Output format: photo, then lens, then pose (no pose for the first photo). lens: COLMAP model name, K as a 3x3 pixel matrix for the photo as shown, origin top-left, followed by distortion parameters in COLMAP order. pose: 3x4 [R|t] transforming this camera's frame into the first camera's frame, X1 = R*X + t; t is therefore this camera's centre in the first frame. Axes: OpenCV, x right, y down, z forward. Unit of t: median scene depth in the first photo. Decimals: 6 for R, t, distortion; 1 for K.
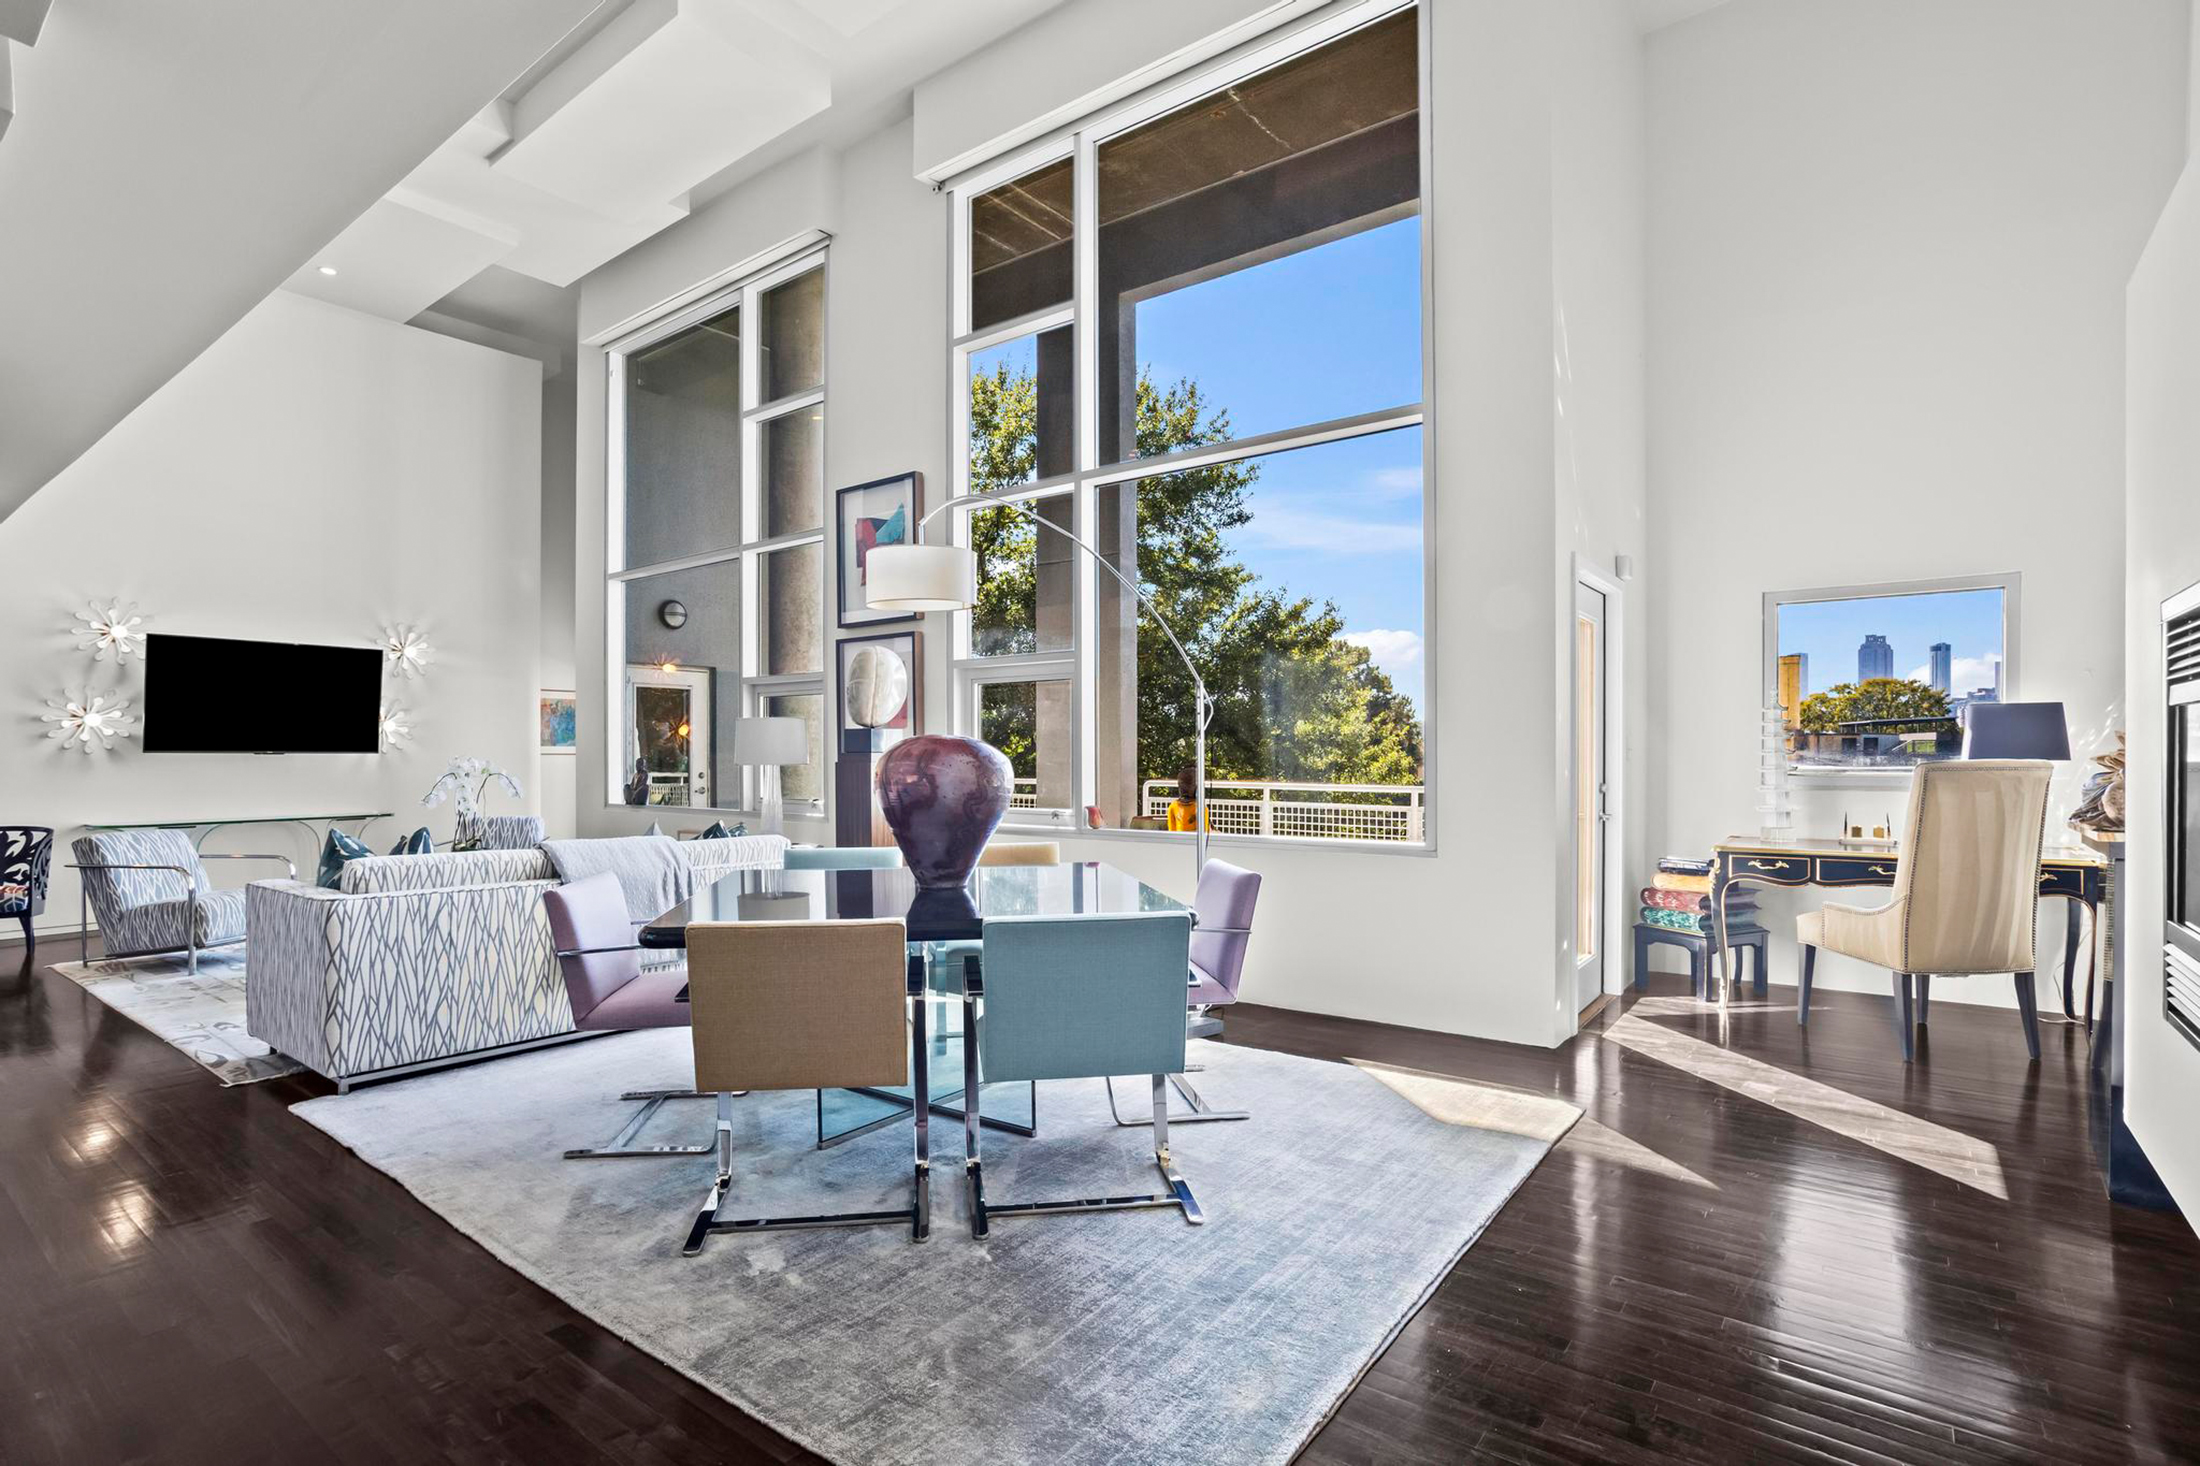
lens RADIAL K [[1069.9, 0, 1074.9], [0, 1069.9, 761.6], [0, 0, 1]] dist [-0.057223, 0.038133]
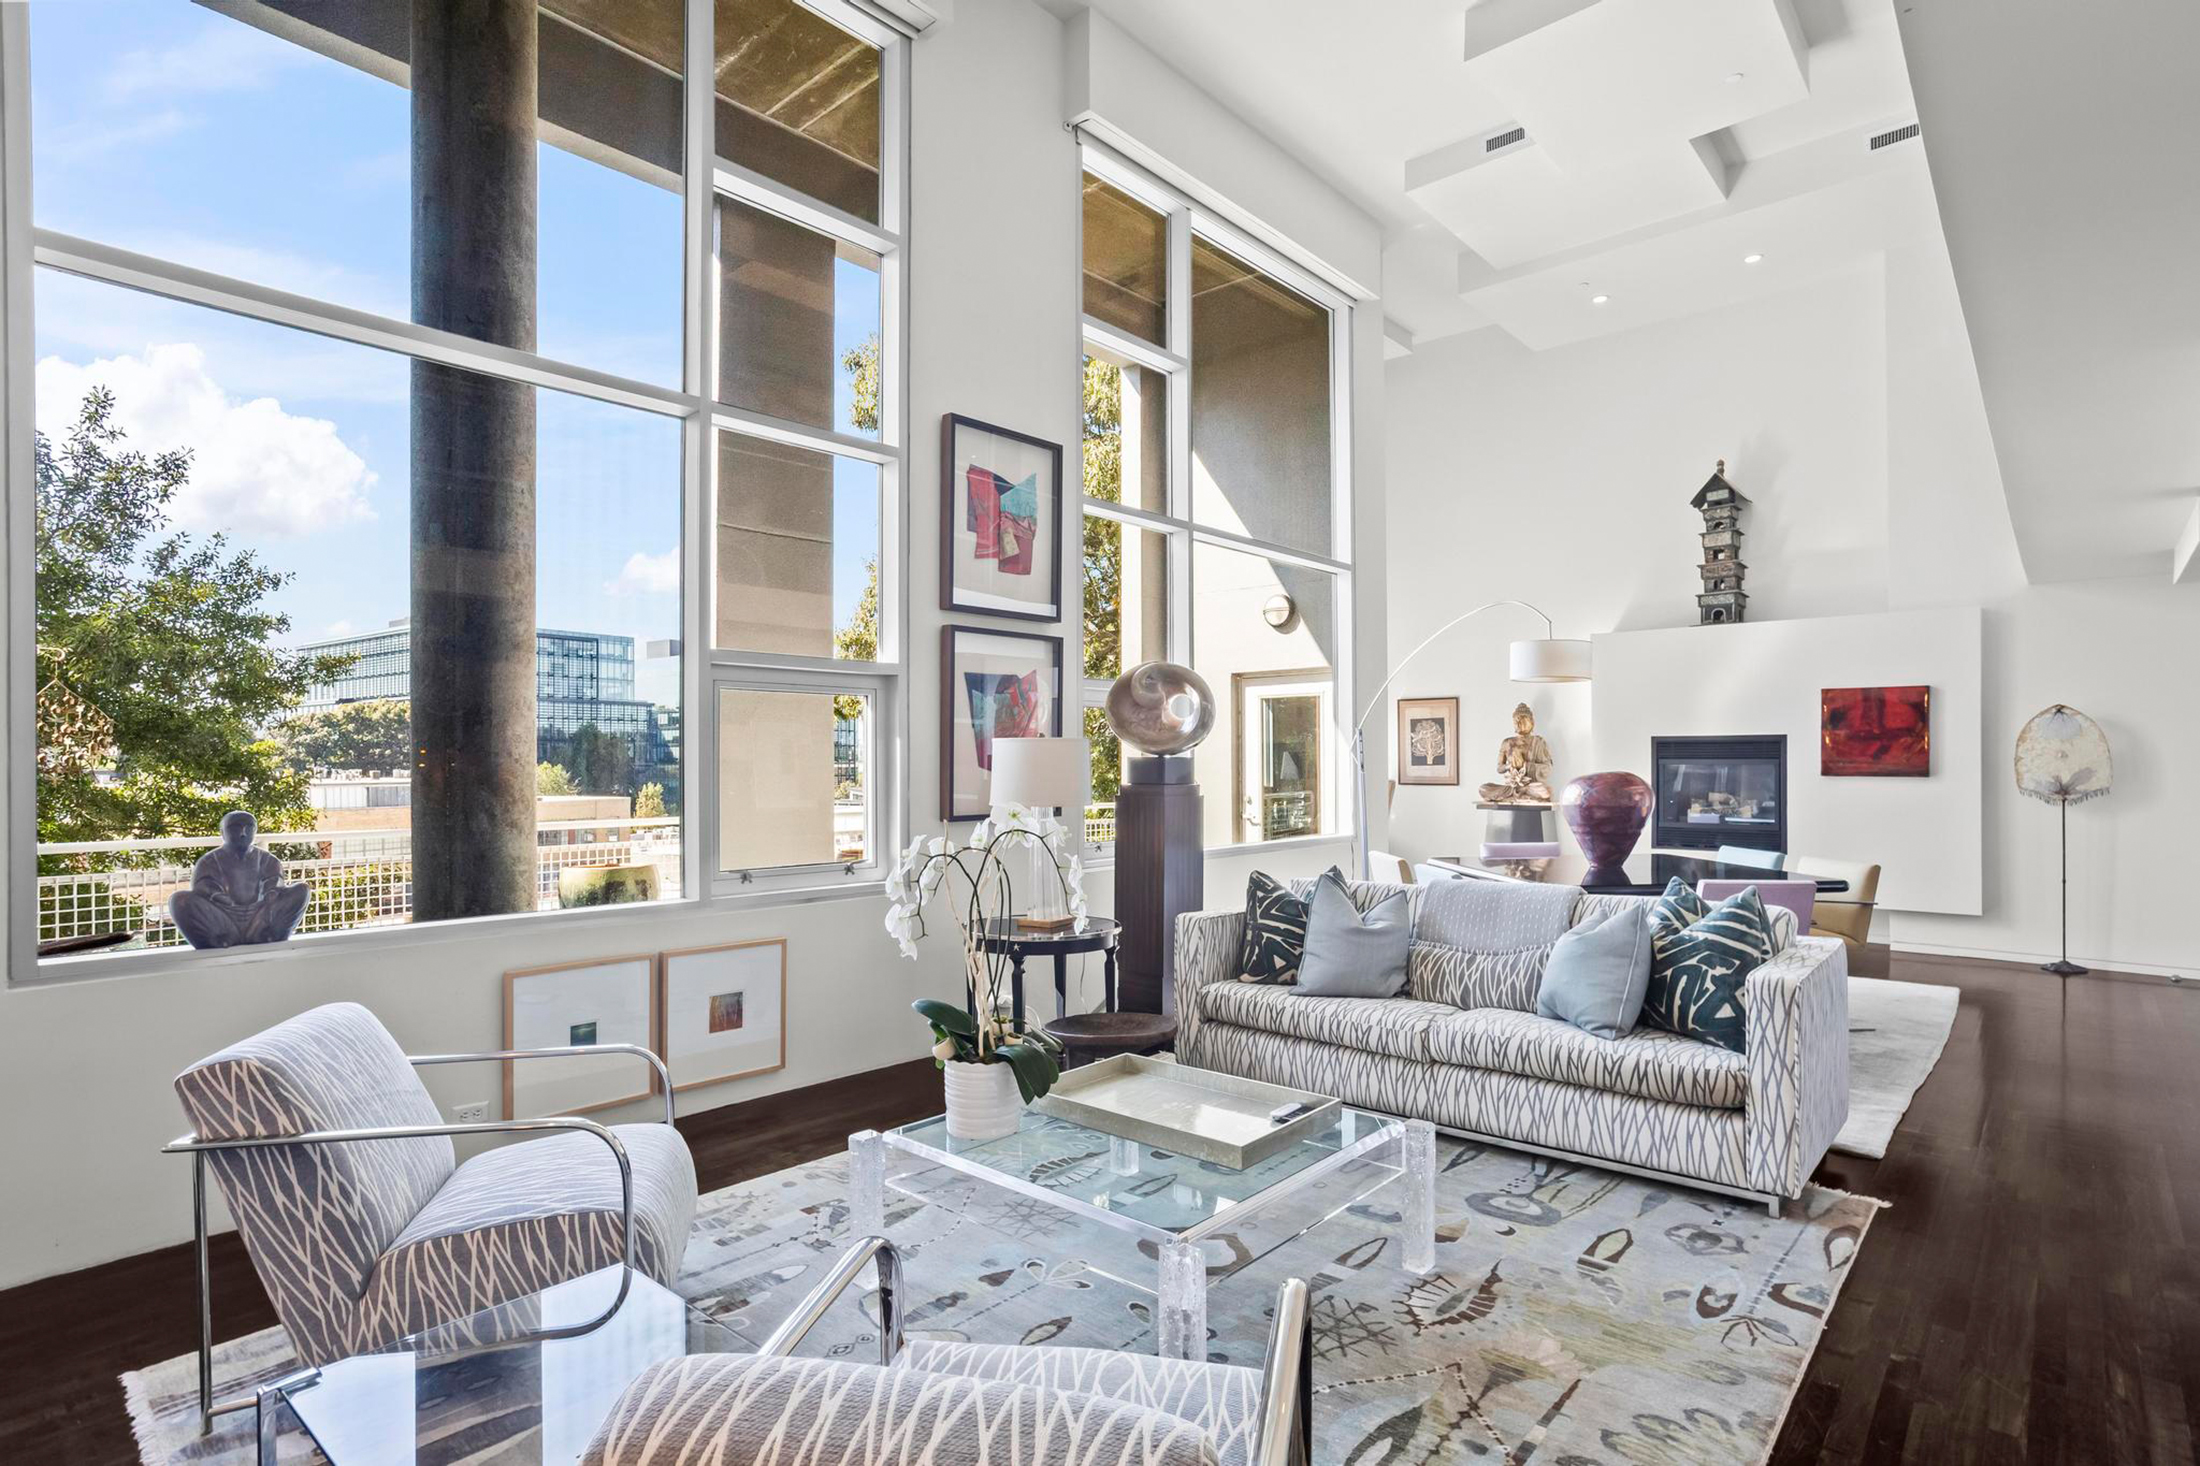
lens RADIAL K [[1112.7, 0, 1071.2], [0, 1112.7, 758.3], [0, 0, 1]] dist [-0.063586, 0.037847]
pose [[0.077365, 0.007345, 0.996976, -0.889221], [0.009995, 0.999917, -0.008143, -0.018858], [-0.996953, 0.010594, 0.077285, 0.815049]]
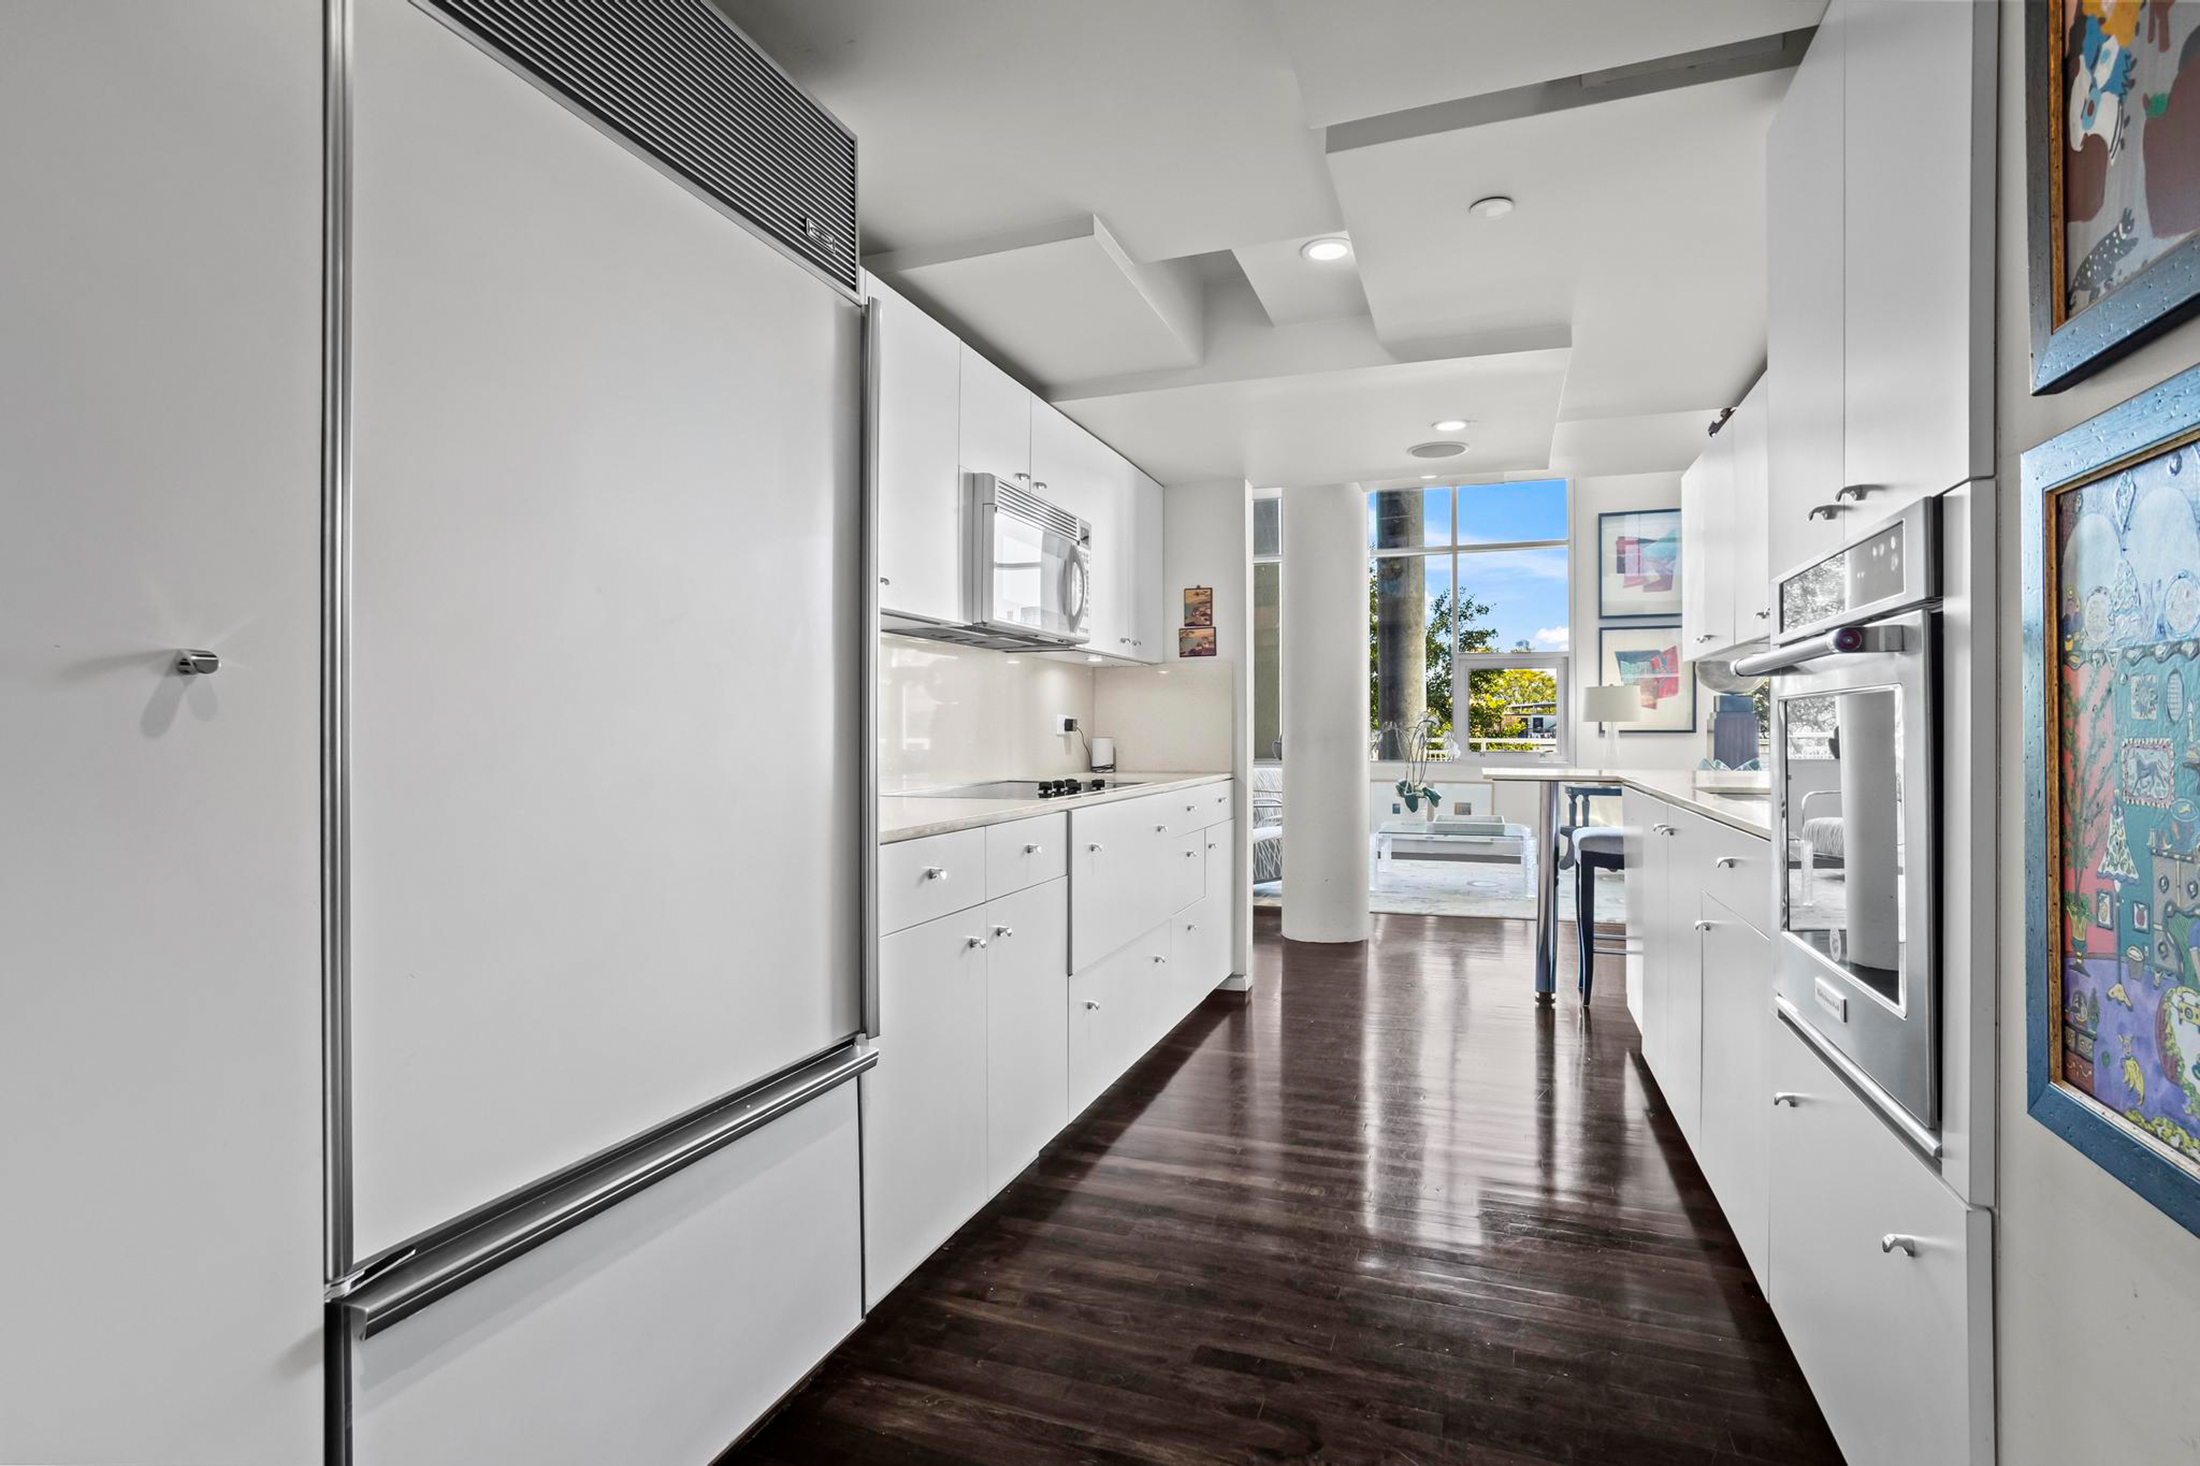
lens RADIAL K [[1069.2, 0, 1071.4], [0, 1069.2, 739.5], [0, 0, 1]] dist [-0.061105, 0.031599]
pose [[0.958095, 0.002063, 0.286445, -1.149041], [-0.002644, 0.999995, 0.001644, 0.021837], [-0.286440, -0.002332, 0.958095, -0.059826]]
